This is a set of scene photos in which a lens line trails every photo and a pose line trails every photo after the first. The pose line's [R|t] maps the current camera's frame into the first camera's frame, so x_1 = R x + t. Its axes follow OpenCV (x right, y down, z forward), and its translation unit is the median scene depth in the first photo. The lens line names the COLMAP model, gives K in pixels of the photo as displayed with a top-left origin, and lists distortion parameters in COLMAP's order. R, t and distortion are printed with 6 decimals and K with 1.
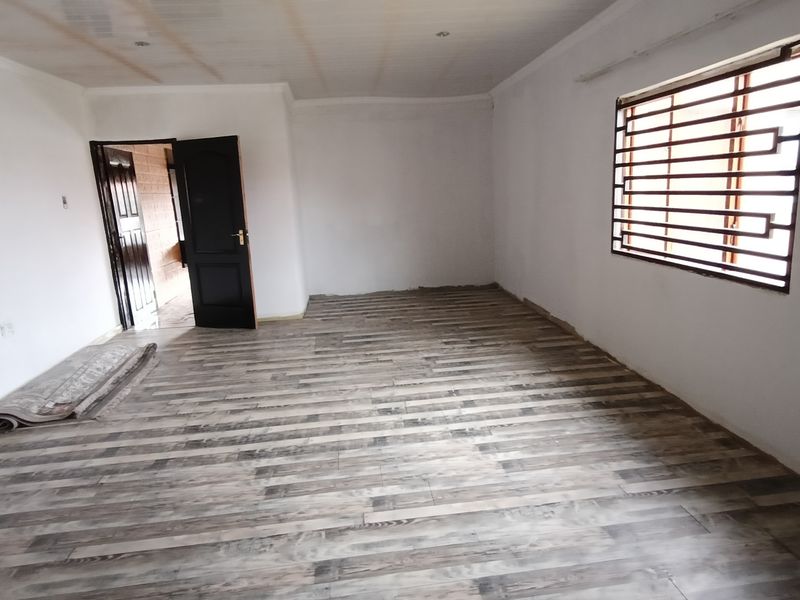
lens RADIAL K [[510.6, 0, 407.1], [0, 510.6, 300.0], [0, 0, 1]] dist [-0.001815, 0.002118]
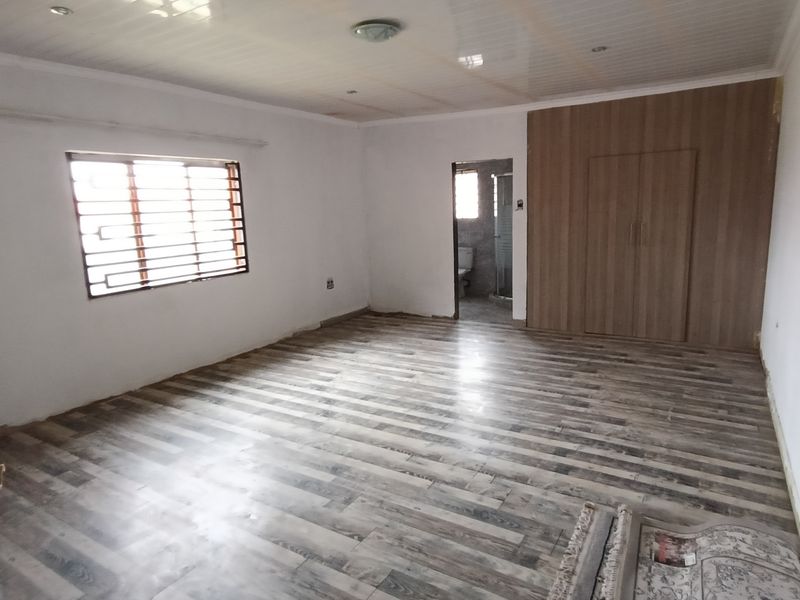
lens RADIAL K [[510.6, 0, 407.1], [0, 510.6, 300.0], [0, 0, 1]] dist [-0.001815, 0.002118]
pose [[-0.780384, -0.033967, 0.624378, -0.907143], [0.211121, 0.925576, 0.314224, -0.343720], [-0.588582, 0.377034, -0.715134, 1.681946]]
